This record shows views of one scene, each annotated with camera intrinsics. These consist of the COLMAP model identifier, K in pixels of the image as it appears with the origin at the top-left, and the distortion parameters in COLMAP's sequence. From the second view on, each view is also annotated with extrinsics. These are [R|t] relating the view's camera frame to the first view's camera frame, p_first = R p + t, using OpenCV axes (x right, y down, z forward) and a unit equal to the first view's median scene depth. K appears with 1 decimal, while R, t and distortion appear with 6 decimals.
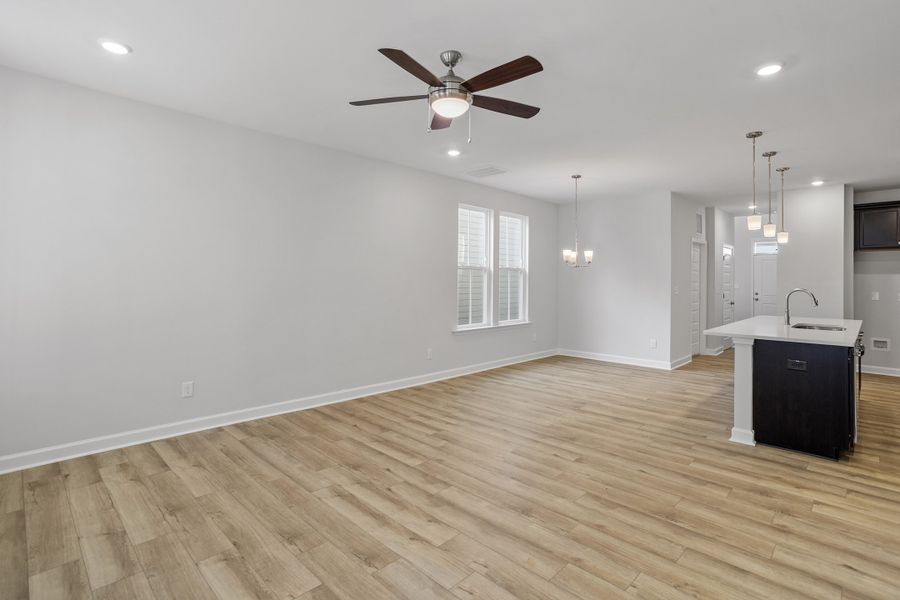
lens RADIAL K [[437.1, 0, 449.7], [0, 437.1, 282.2], [0, 0, 1]] dist [-0.043906, 0.025896]
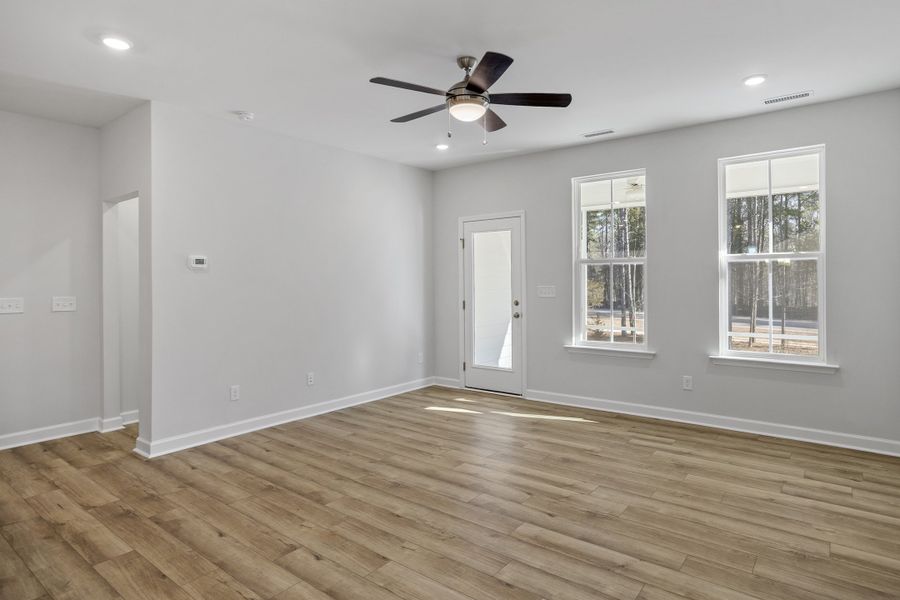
lens RADIAL K [[503.2, 0, 456.2], [0, 503.2, 285.1], [0, 0, 1]] dist [-0.027757, 0.001278]
pose [[-0.992917, -0.002518, -0.118787, 0.144759], [-0.003877, 0.999930, 0.011210, -0.005697], [0.118750, 0.011591, -0.992857, 1.891071]]
